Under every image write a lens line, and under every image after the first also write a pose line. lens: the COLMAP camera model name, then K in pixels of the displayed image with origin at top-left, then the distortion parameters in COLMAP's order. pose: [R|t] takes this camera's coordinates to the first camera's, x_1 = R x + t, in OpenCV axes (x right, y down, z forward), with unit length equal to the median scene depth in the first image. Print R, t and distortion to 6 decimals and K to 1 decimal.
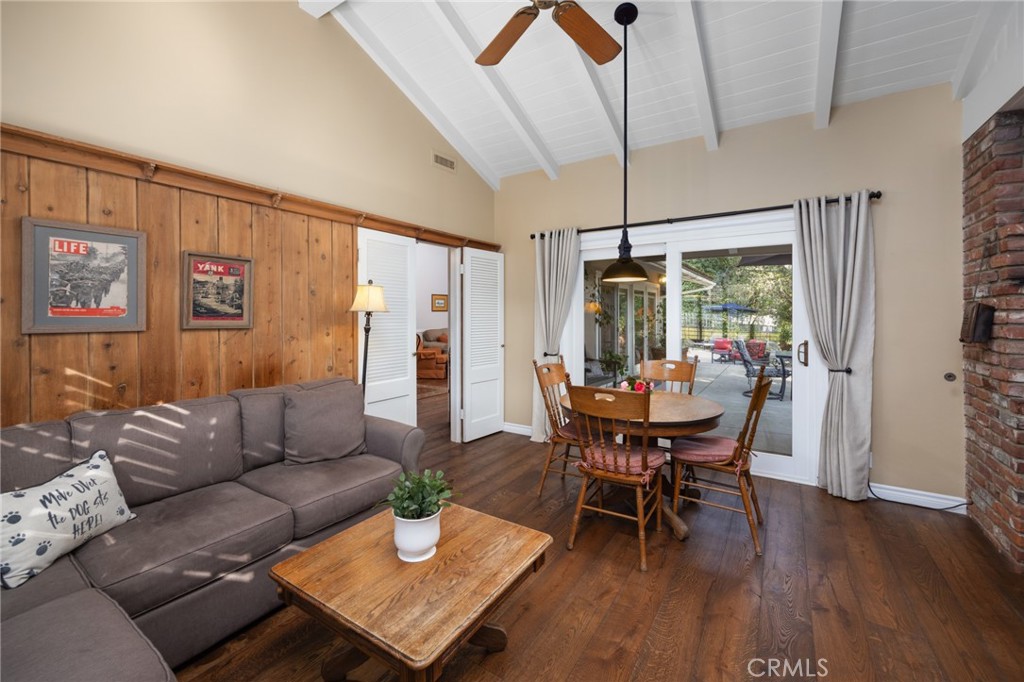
lens RADIAL K [[419.5, 0, 511.9], [0, 419.5, 312.1], [0, 0, 1]] dist [-0.000526, -0.000223]
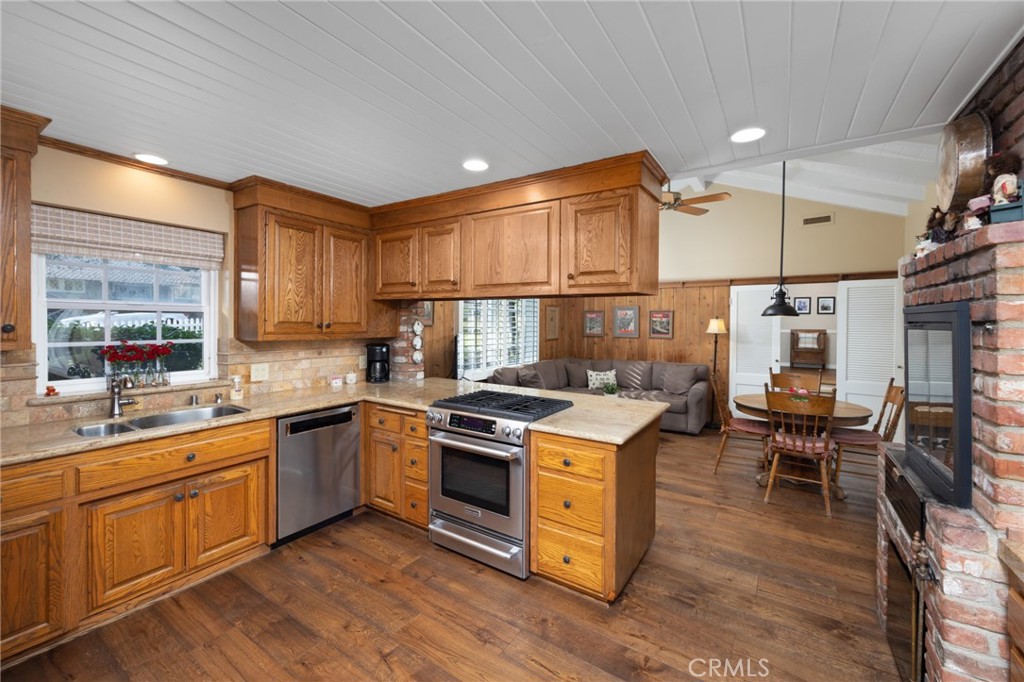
lens RADIAL K [[414.3, 0, 513.8], [0, 414.3, 327.8], [0, 0, 1]] dist [-0.000774, 0.000231]
pose [[-0.003202, 0.017010, -0.999850, 2.022896], [0.002748, 0.999852, 0.017001, -0.076478], [0.999991, -0.002693, -0.003248, 0.080580]]
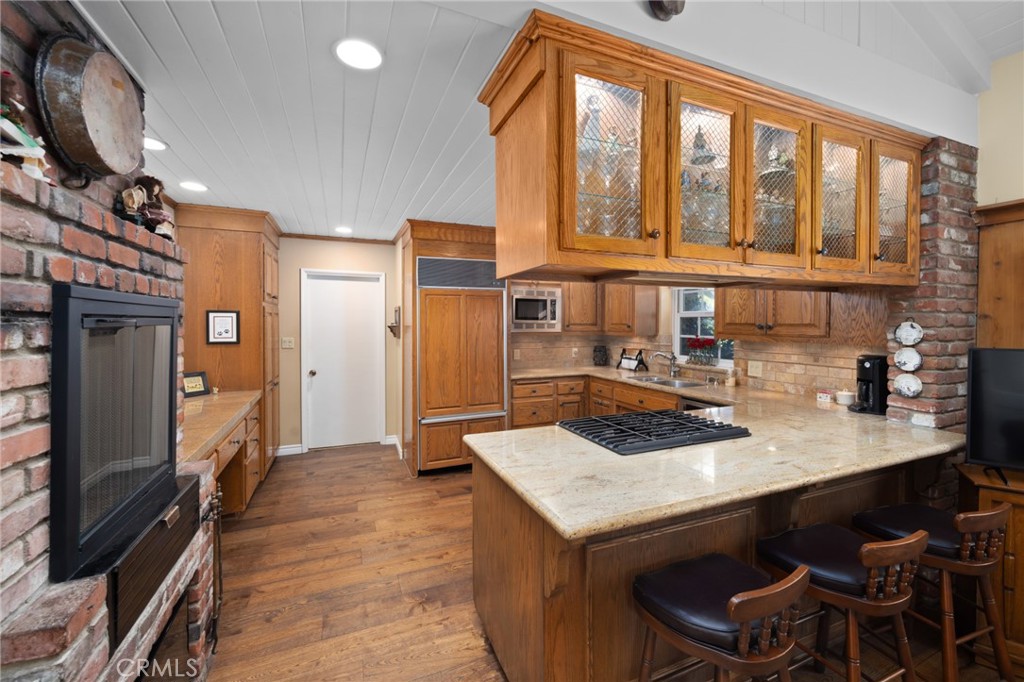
lens RADIAL K [[413.6, 0, 515.1], [0, 413.6, 324.8], [0, 0, 1]] dist [-0.005483, 0.000104]
pose [[-0.828274, -0.001960, 0.560320, 0.579471], [-0.004477, 0.999985, -0.003120, -0.061766], [-0.560305, -0.005093, -0.828270, 0.968710]]
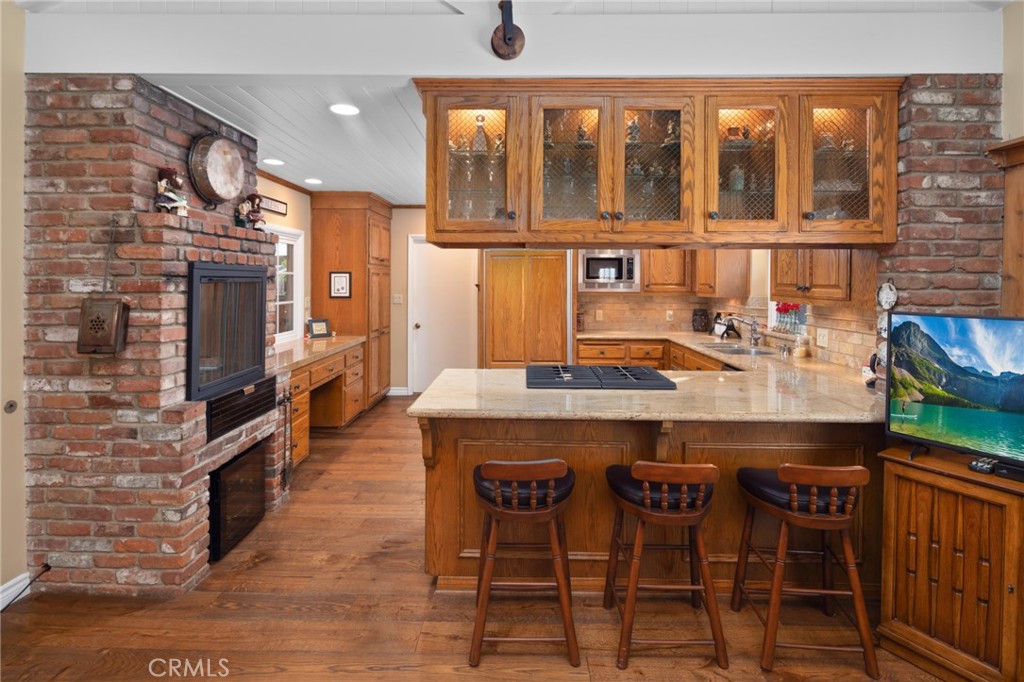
lens RADIAL K [[497.0, 0, 517.9], [0, 497.0, 280.7], [0, 0, 1]] dist [-0.003551, -0.000425]
pose [[-0.535869, 0.000207, 0.844301, -0.085940], [-0.012722, 0.999884, -0.008320, -0.062044], [-0.844205, -0.015200, -0.535805, 0.862408]]
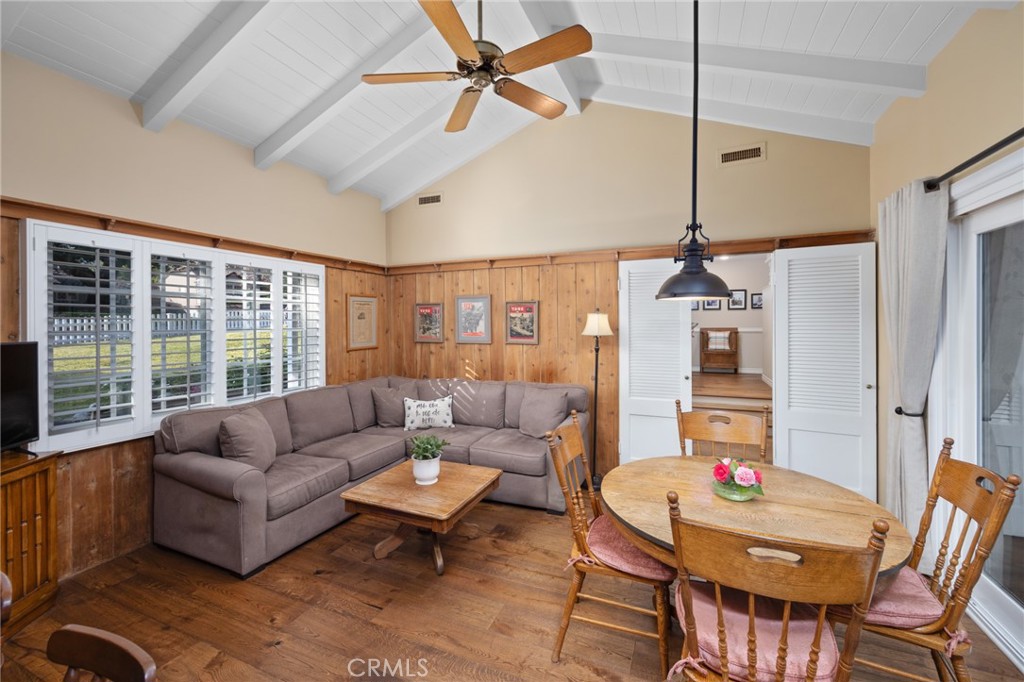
lens RADIAL K [[413.6, 0, 515.1], [0, 413.6, 324.8], [0, 0, 1]] dist [-0.005483, 0.000104]
pose [[0.172126, 0.004185, -0.985066, 1.008060], [0.013287, 0.999890, 0.006570, -0.052945], [0.984985, -0.014220, 0.172051, 0.715441]]
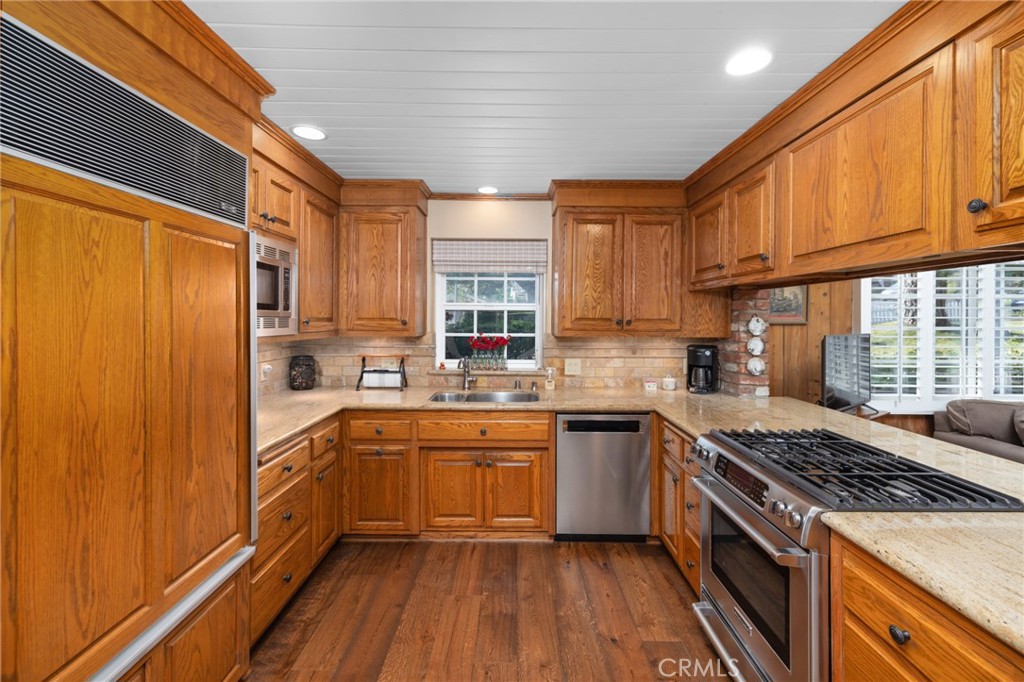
lens RADIAL K [[419.6, 0, 514.2], [0, 419.6, 322.1], [0, 0, 1]] dist [0.001985, 0.000154]
pose [[-0.838964, 0.002266, -0.544183, 1.631096], [0.003243, 0.999994, -0.000835, -0.062448], [0.544178, -0.002465, -0.838966, 0.338440]]
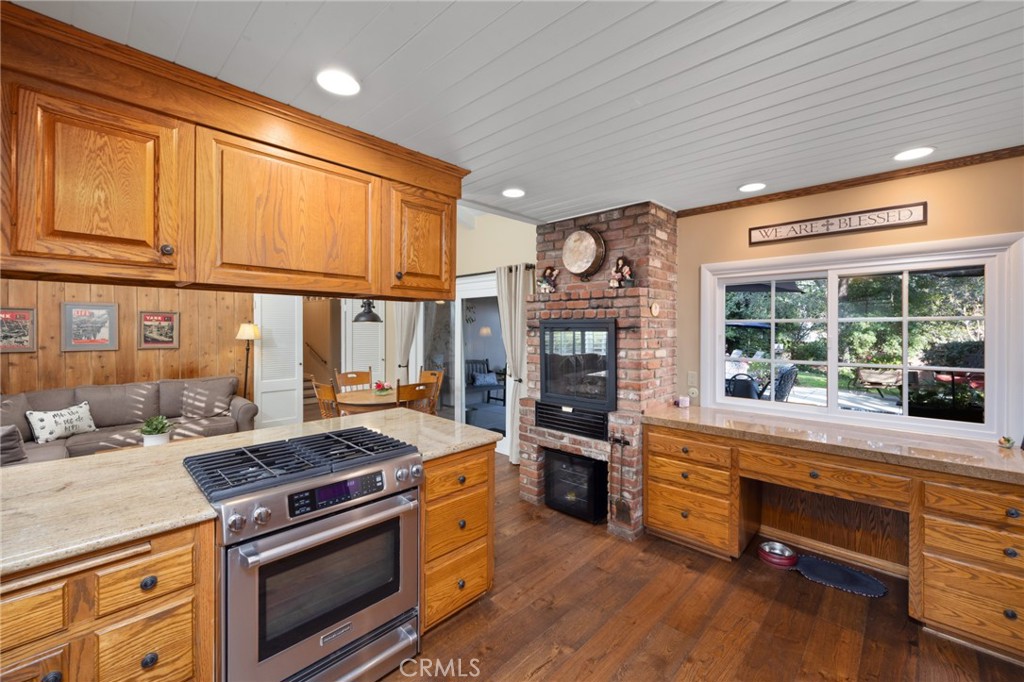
lens RADIAL K [[414.3, 0, 513.8], [0, 414.3, 327.8], [0, 0, 1]] dist [-0.000774, 0.000231]
pose [[0.982971, 0.004281, -0.183713, 1.359942], [-0.002683, 0.999956, 0.008944, -0.083975], [0.183744, -0.008298, 0.982939, -0.634355]]
